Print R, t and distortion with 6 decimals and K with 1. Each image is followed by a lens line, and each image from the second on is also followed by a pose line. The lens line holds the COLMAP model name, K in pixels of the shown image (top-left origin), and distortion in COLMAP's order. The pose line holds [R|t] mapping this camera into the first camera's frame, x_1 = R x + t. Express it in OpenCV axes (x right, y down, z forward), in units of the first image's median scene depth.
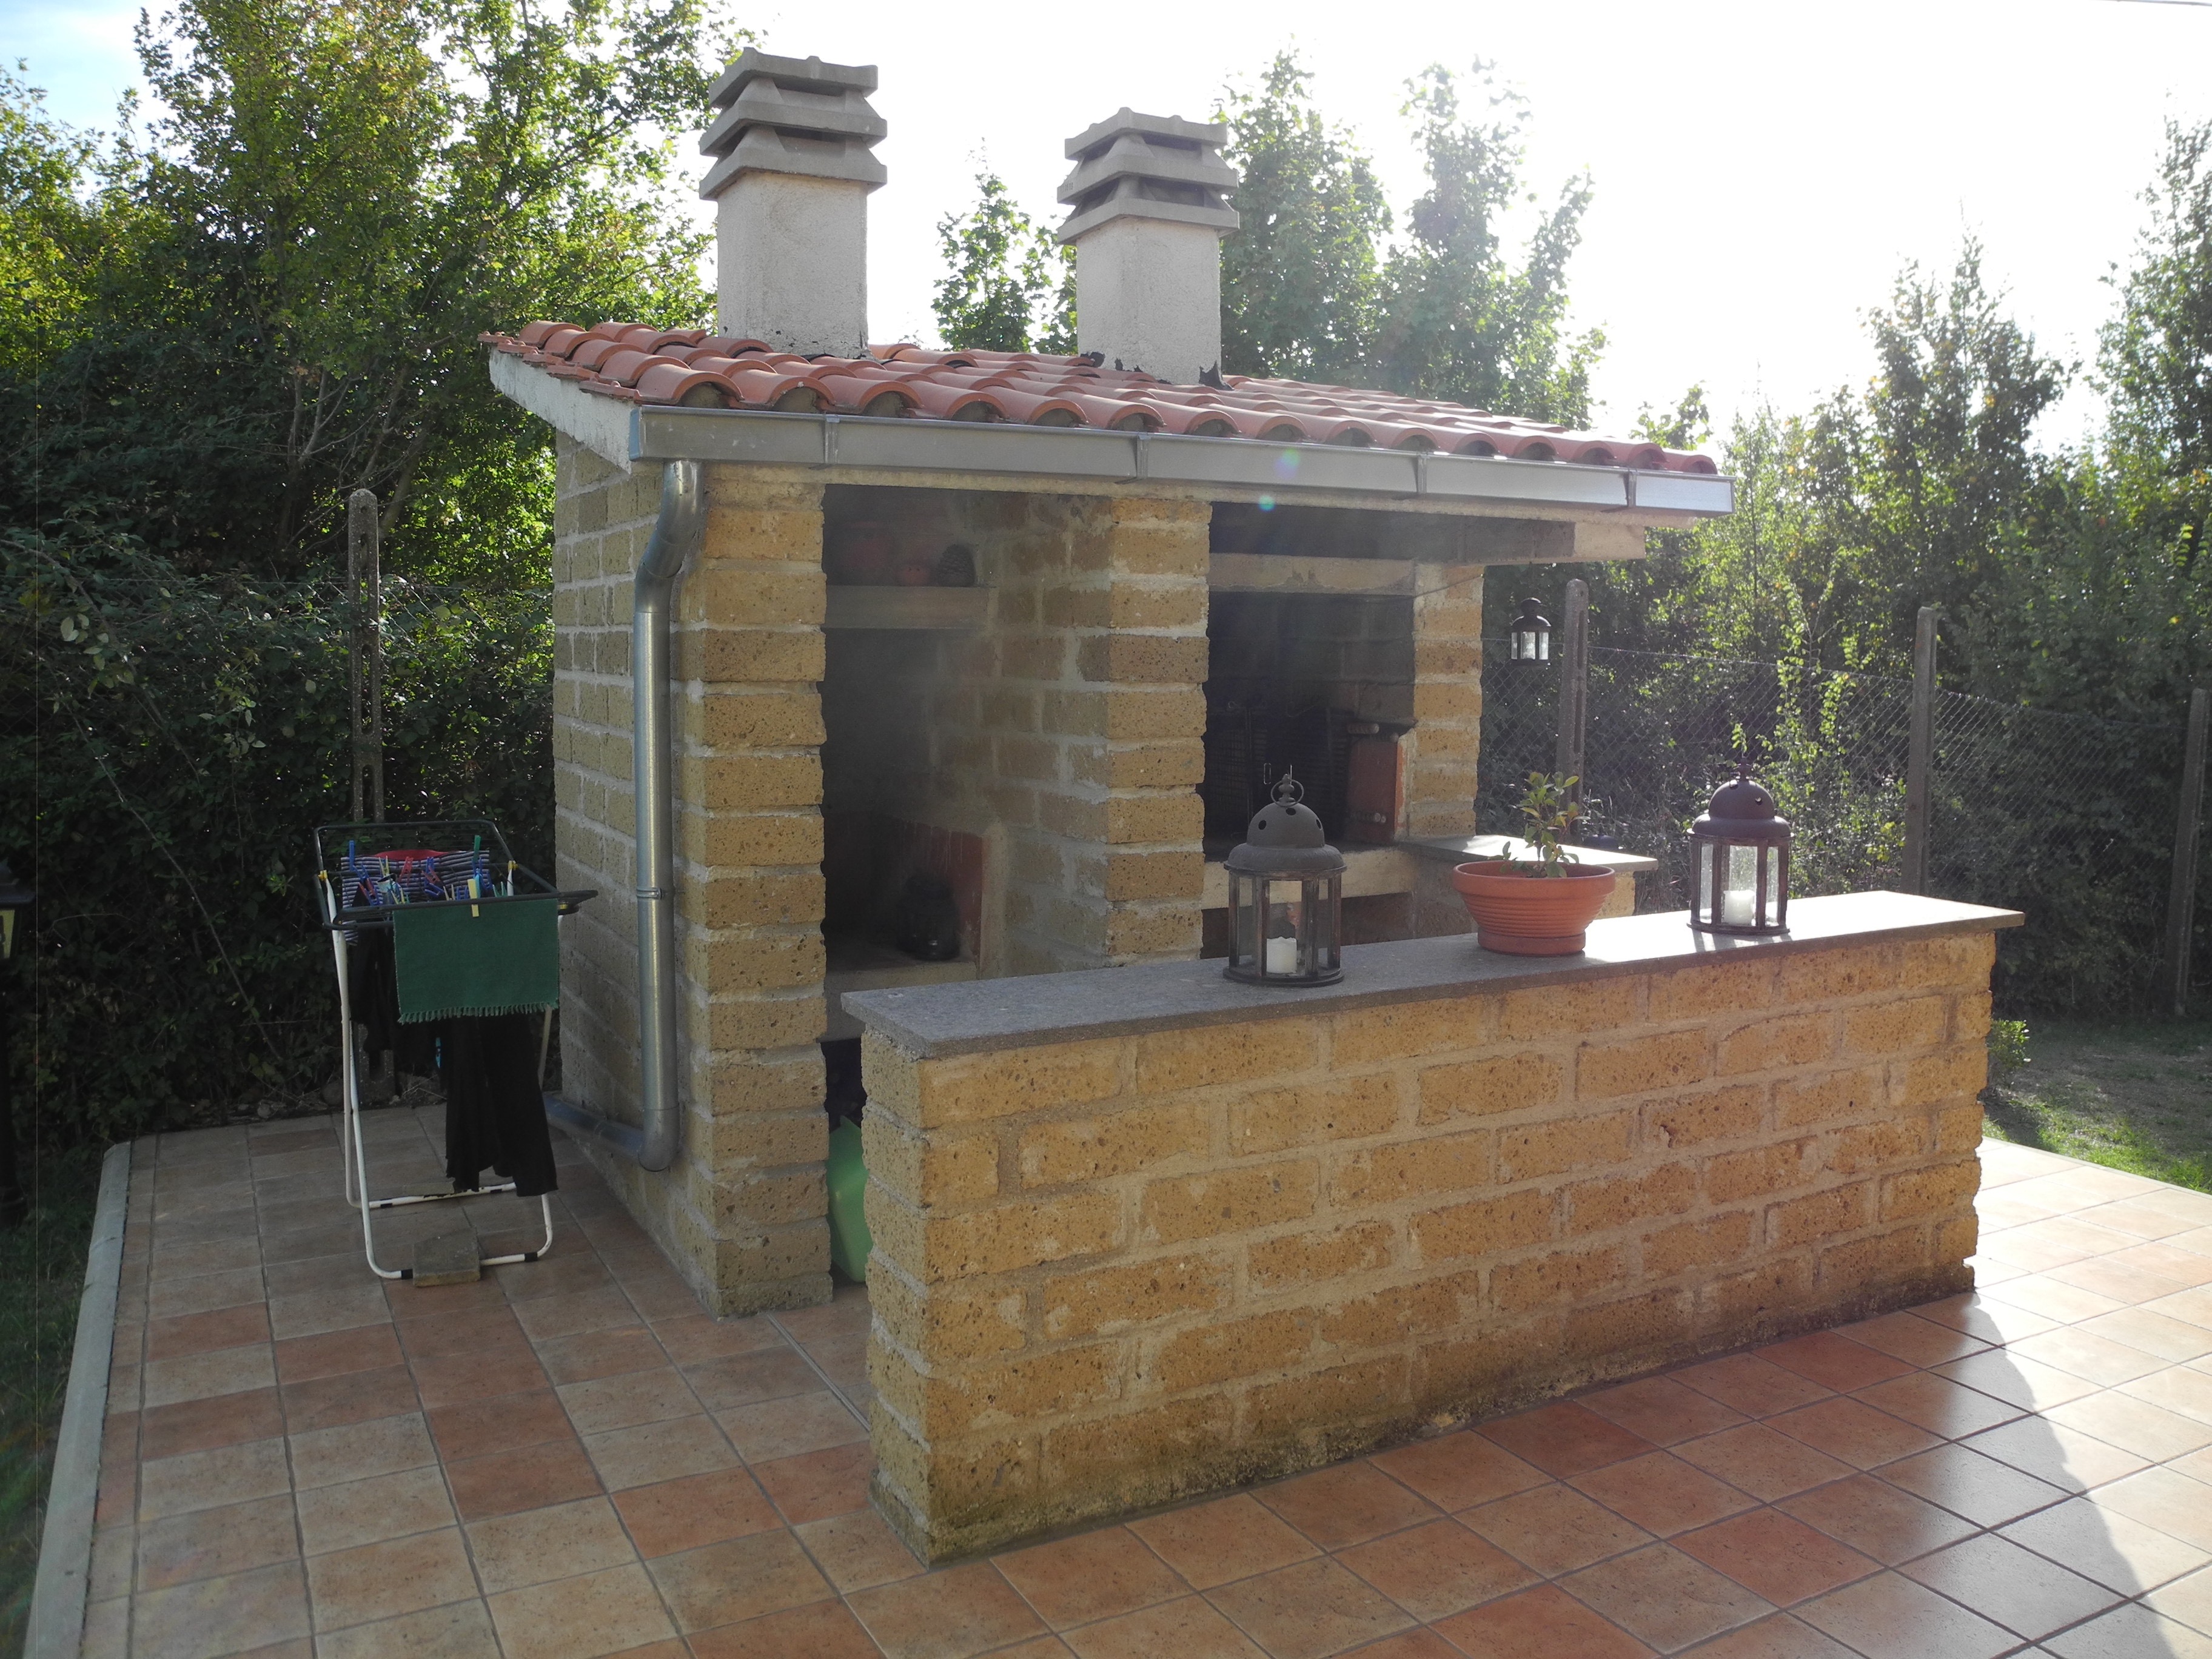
lens RADIAL K [[1777.1, 0, 1183.6], [0, 1777.1, 785.4], [0, 0, 1]] dist [-0.142633, 0.088088]
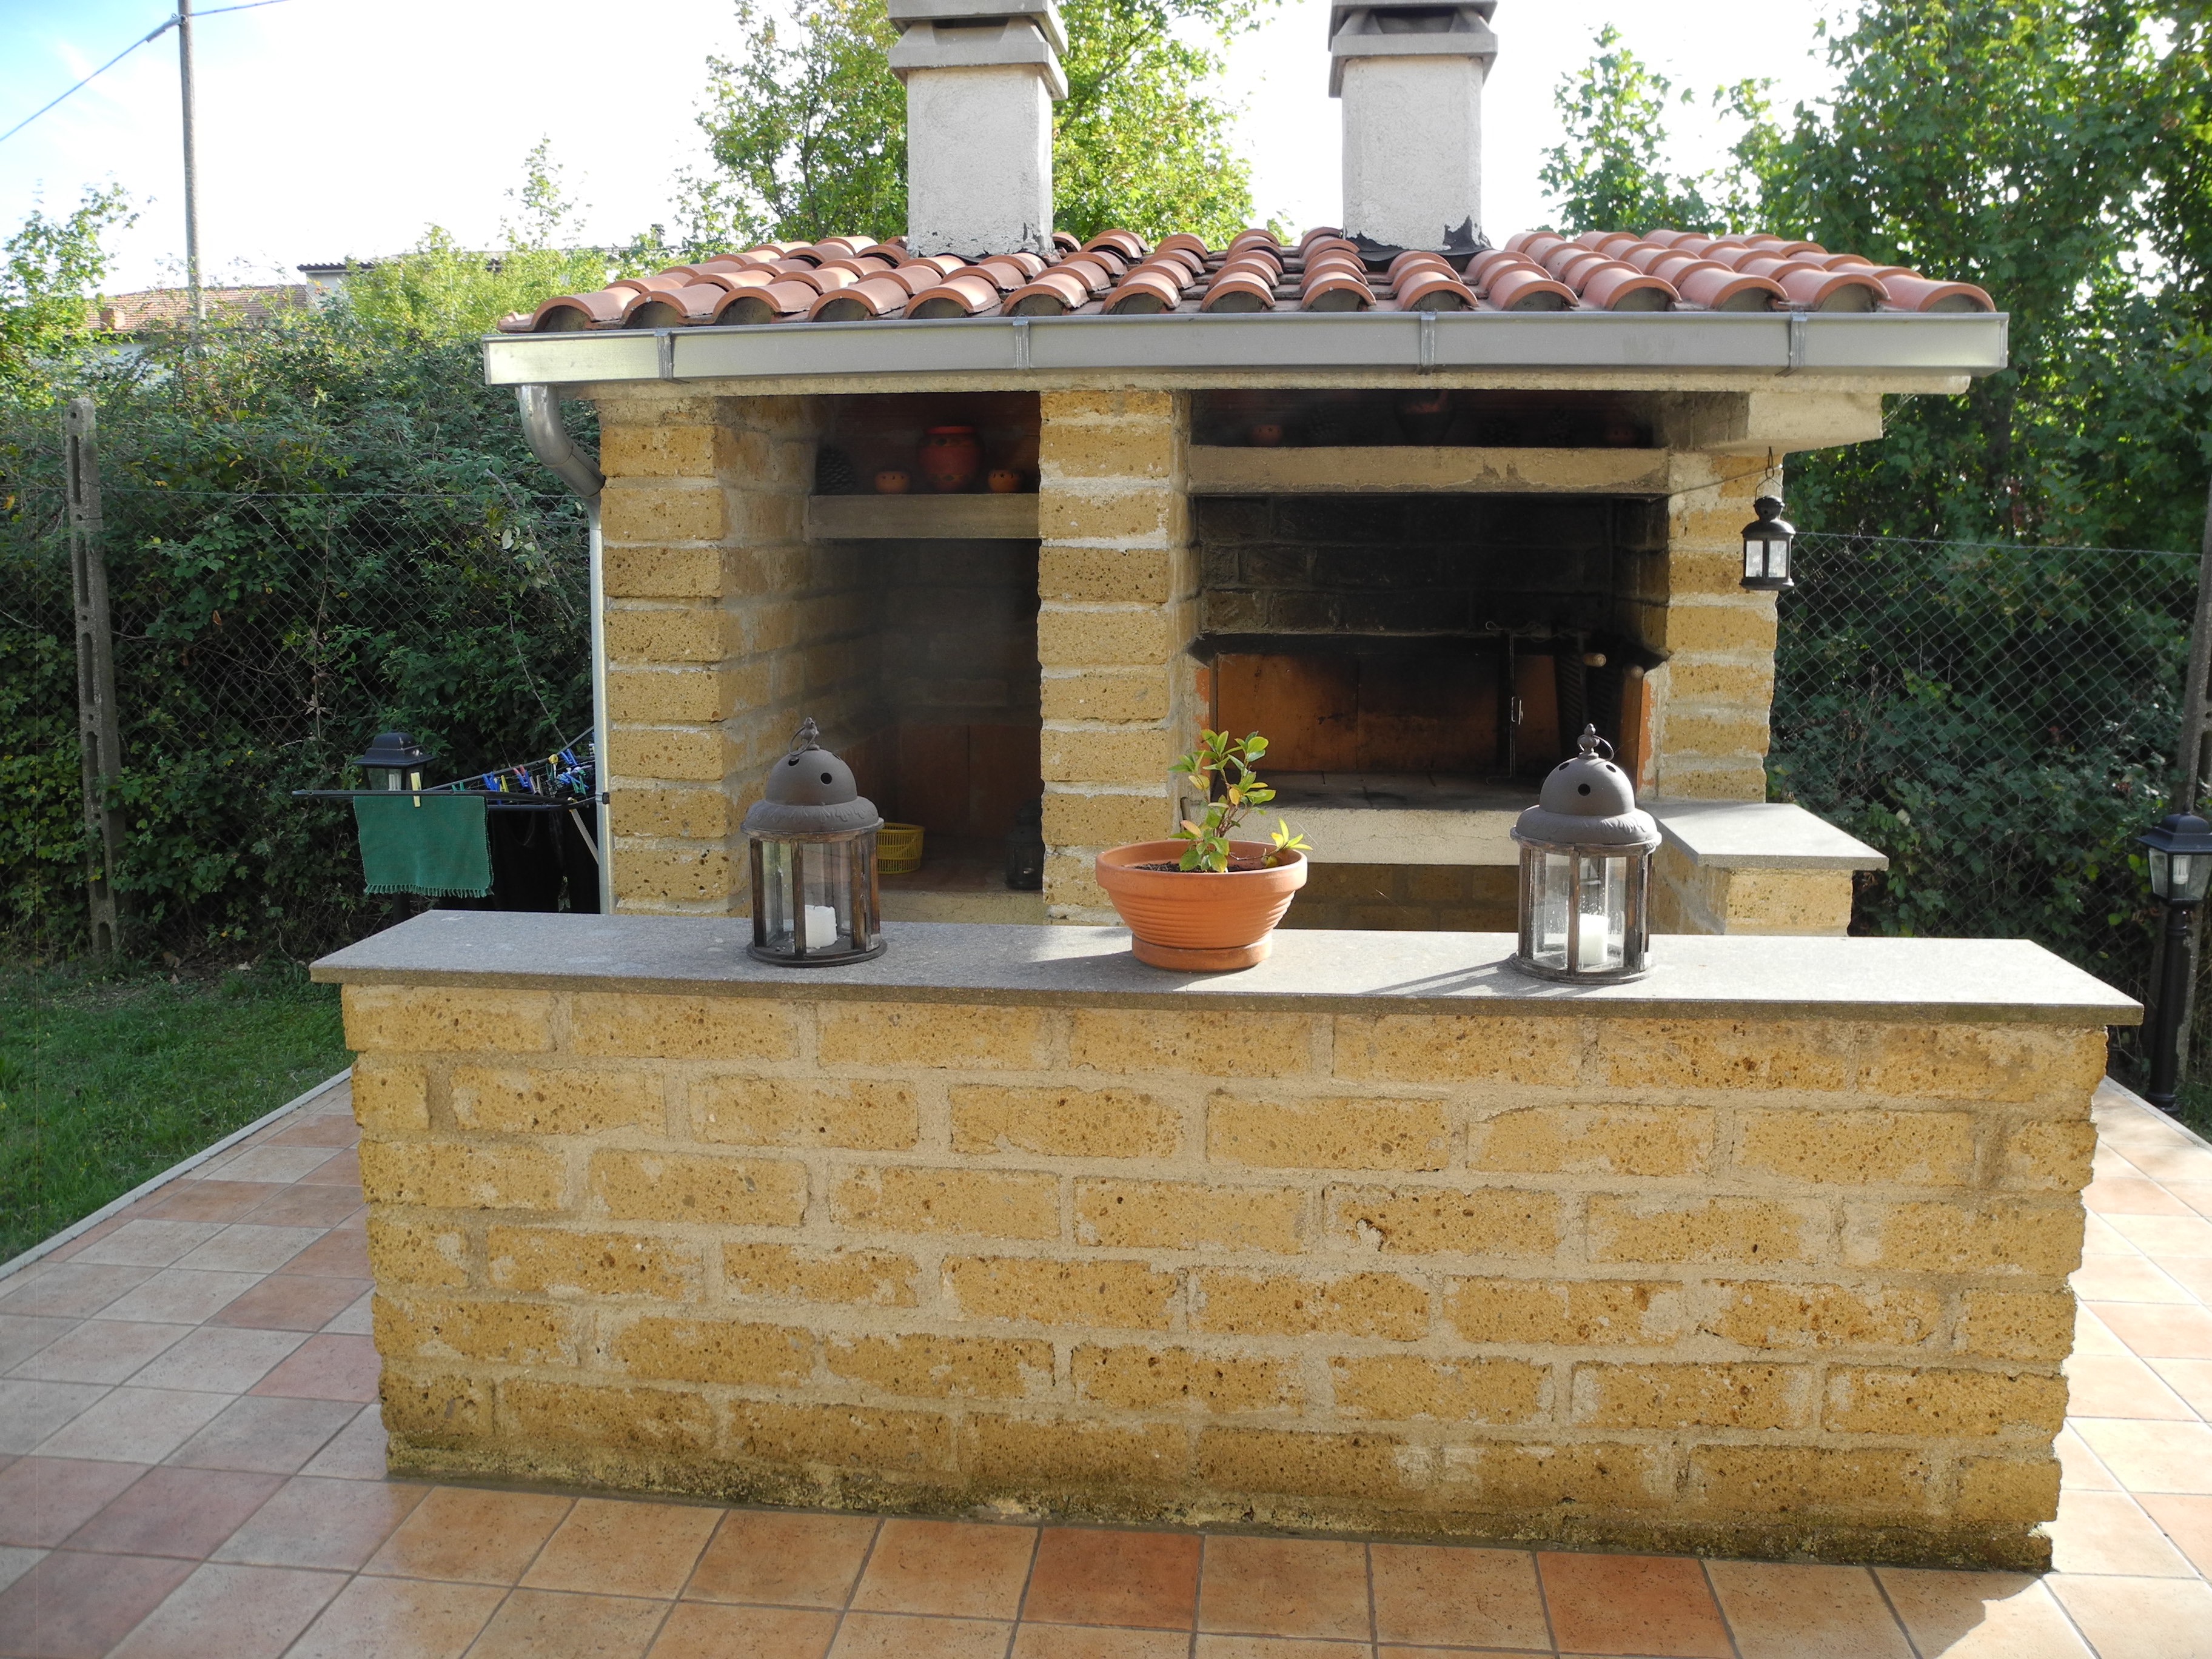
lens RADIAL K [[1777.1, 0, 1147.7], [0, 1777.1, 788.6], [0, 0, 1]] dist [-0.142633, 0.088088]
pose [[0.821616, 0.075510, -0.565018, 0.608418], [-0.041292, 0.996468, 0.073126, -0.037038], [0.568544, -0.036750, 0.821832, 0.349347]]
